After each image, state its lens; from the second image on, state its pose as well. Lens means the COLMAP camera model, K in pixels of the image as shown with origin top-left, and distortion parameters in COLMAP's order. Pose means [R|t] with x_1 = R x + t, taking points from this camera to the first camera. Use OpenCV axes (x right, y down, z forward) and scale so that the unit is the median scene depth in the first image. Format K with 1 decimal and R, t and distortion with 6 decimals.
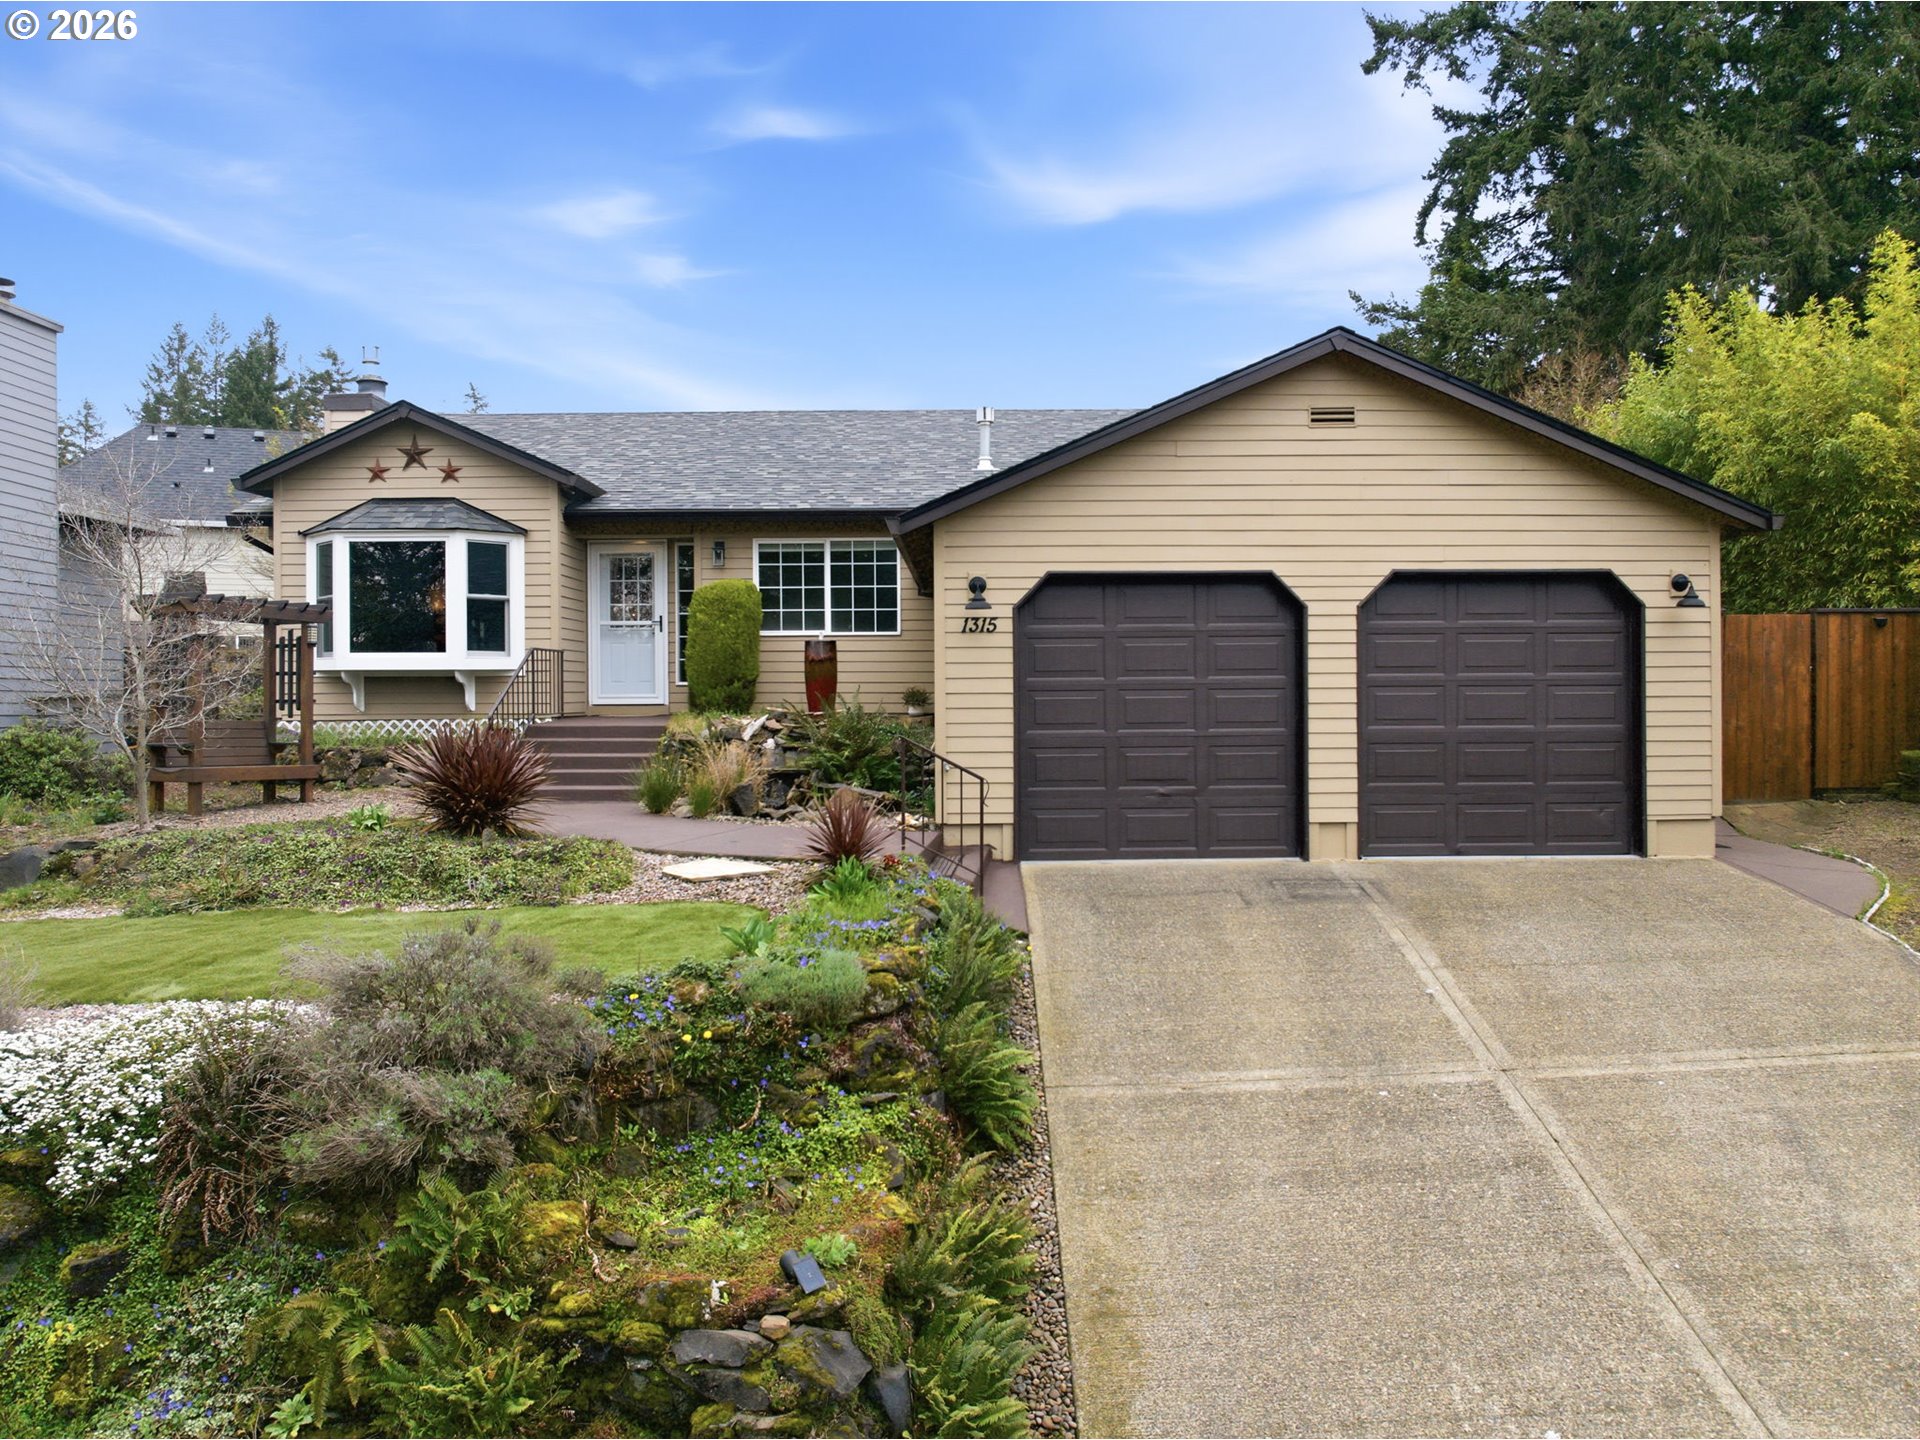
lens RADIAL K [[1264.3, 0, 958.0], [0, 1264.3, 682.2], [0, 0, 1]] dist [-0.034077, 0.000813]
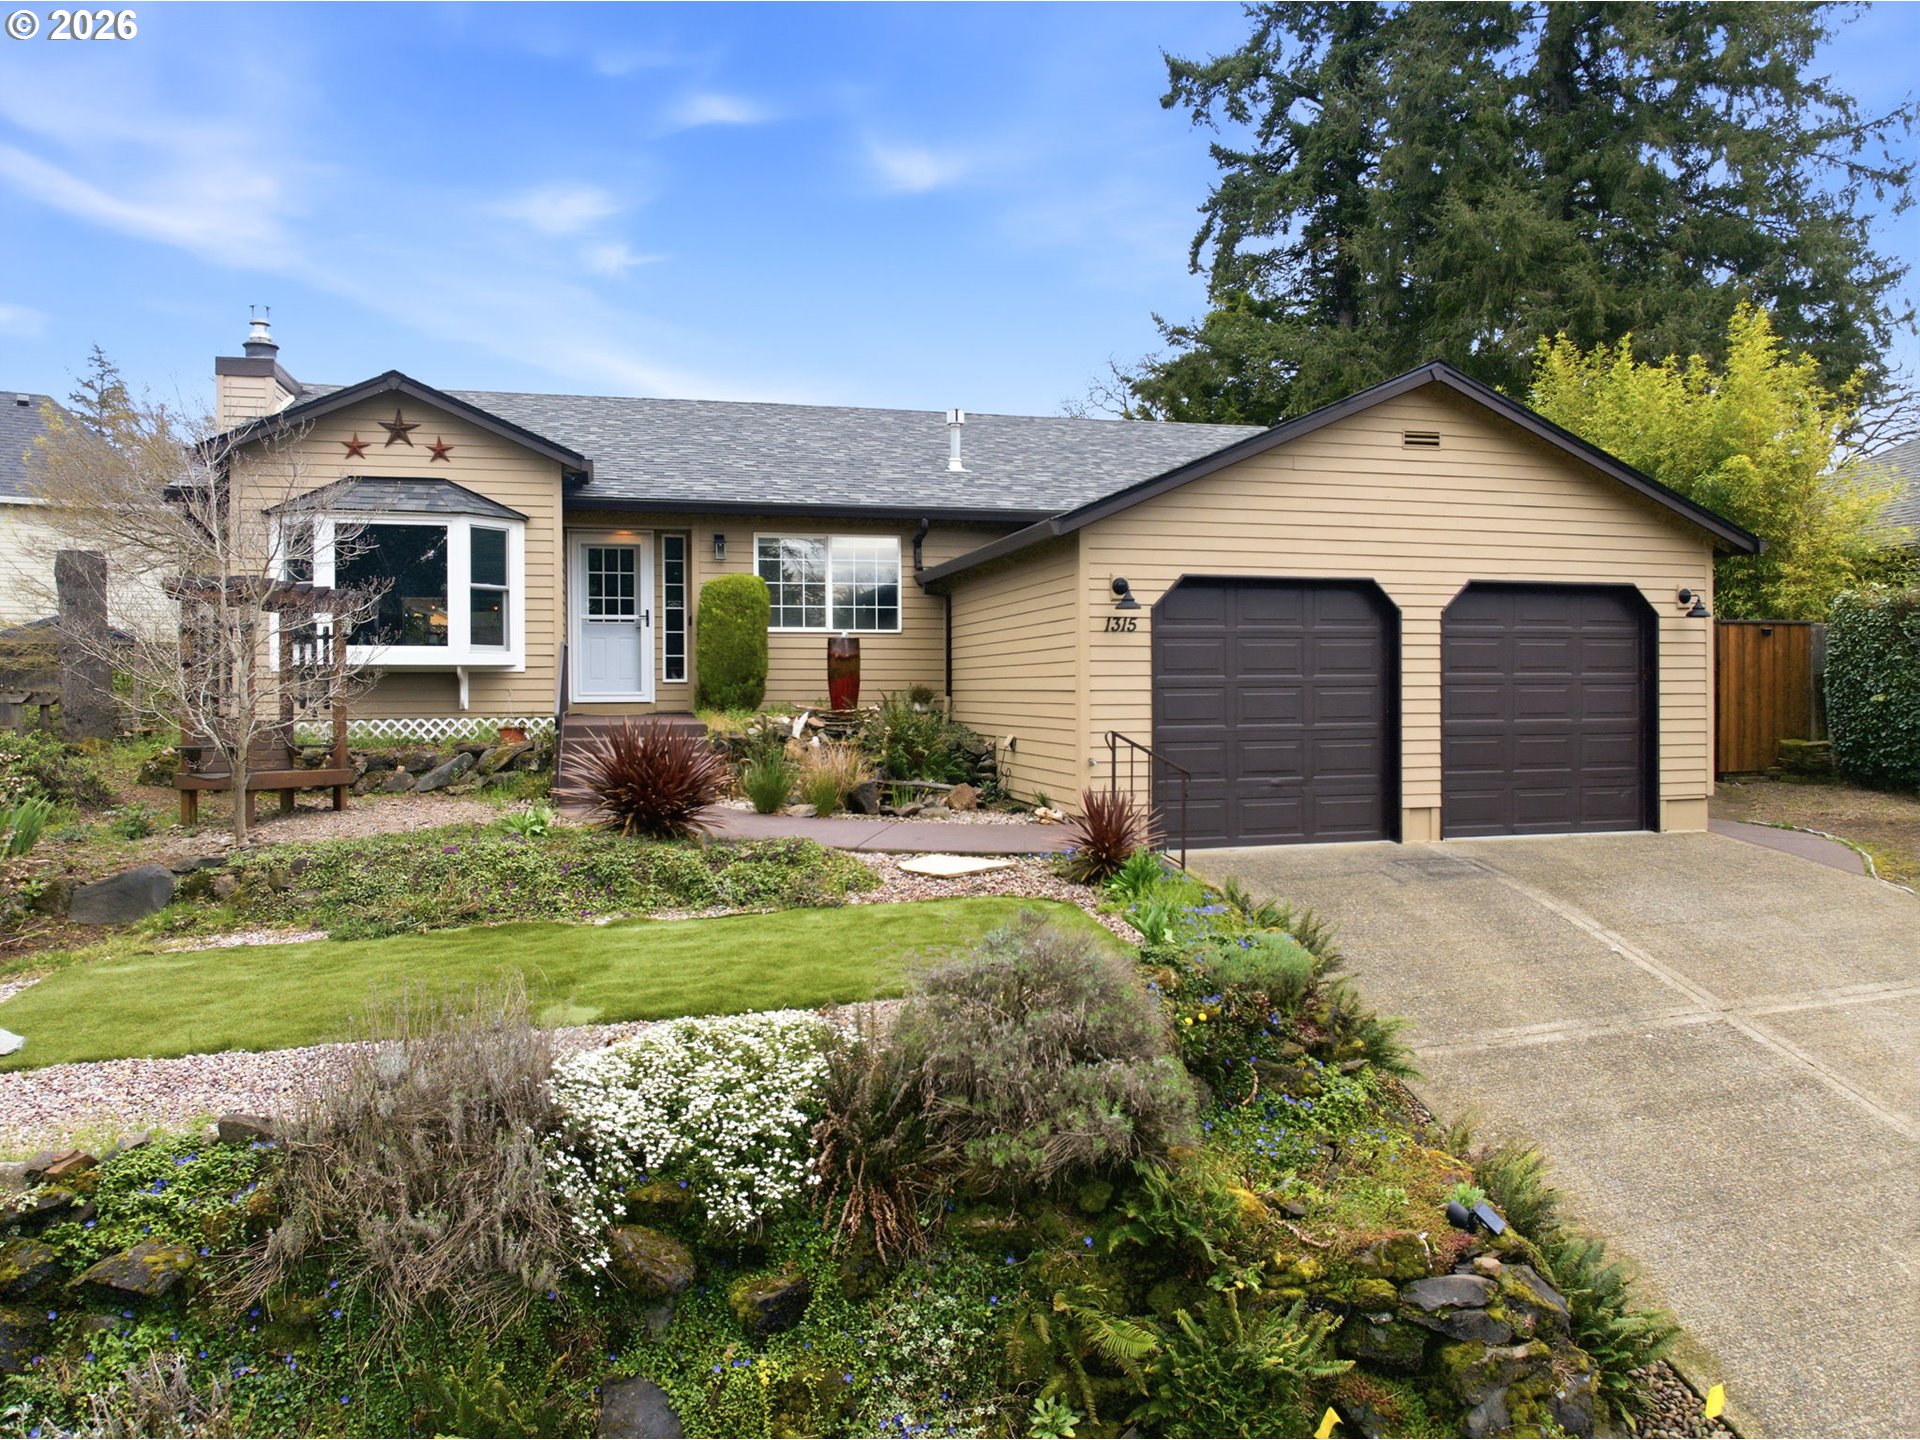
lens RADIAL K [[1264.3, 0, 958.0], [0, 1264.3, 682.2], [0, 0, 1]] dist [-0.034077, 0.000813]
pose [[0.972968, 0.002601, 0.230927, -0.254992], [-0.002588, 0.999997, -0.000357, 0.002090], [-0.230927, -0.000250, 0.972971, 0.015098]]
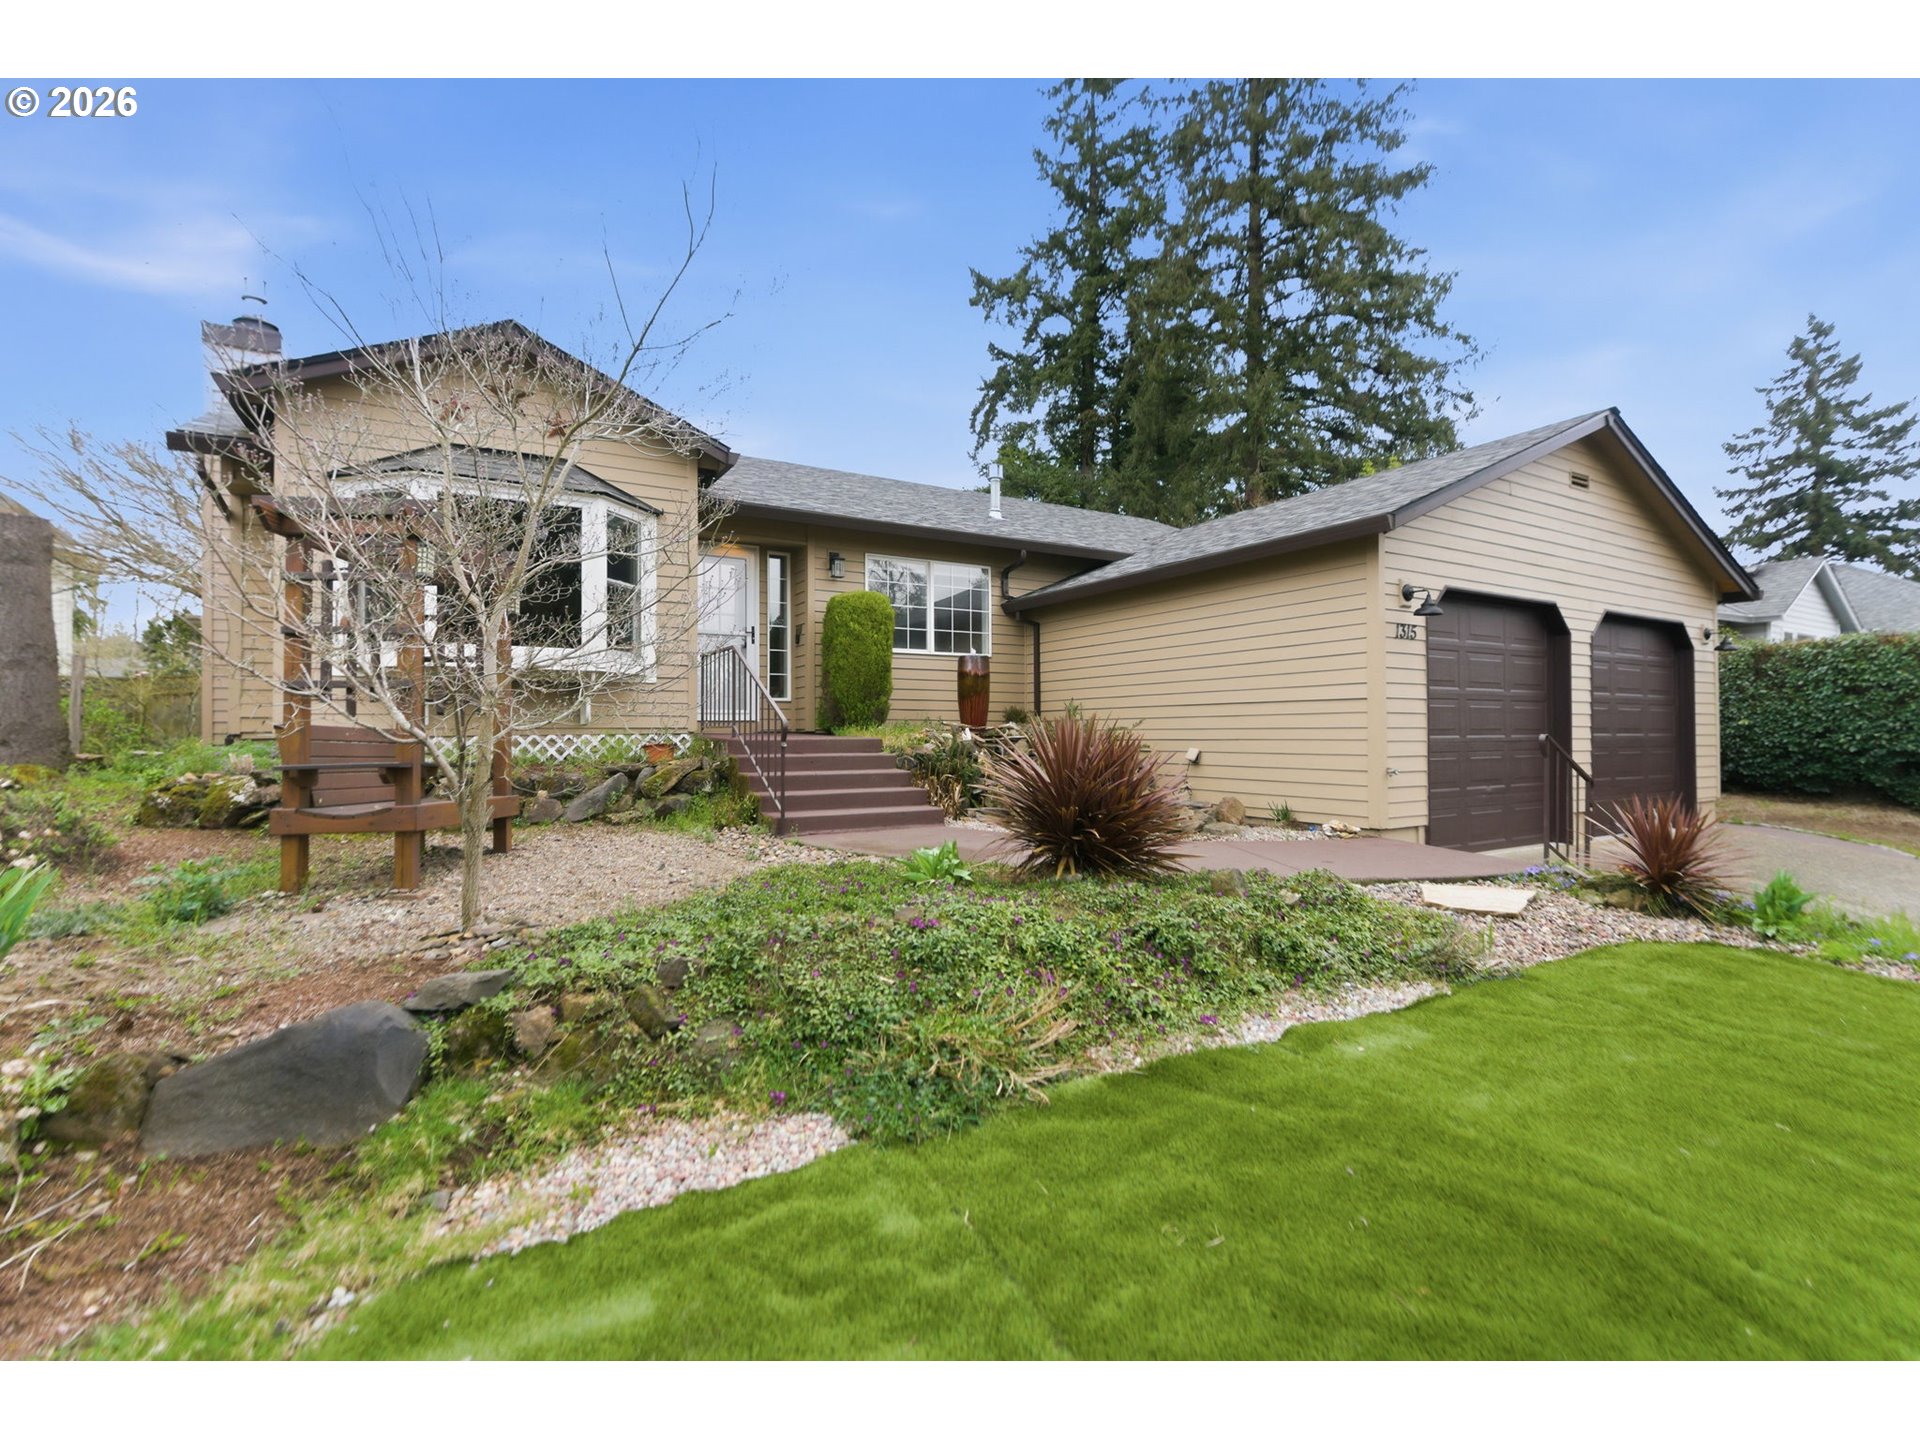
lens RADIAL K [[848.4, 0, 974.3], [0, 848.4, 722.7], [0, 0, 1]] dist [-0.045262, 0.033700]
pose [[0.868069, 0.007518, 0.496387, -0.452803], [-0.004206, 0.999961, -0.007788, 0.025529], [-0.496426, 0.004673, 0.868066, 0.420427]]
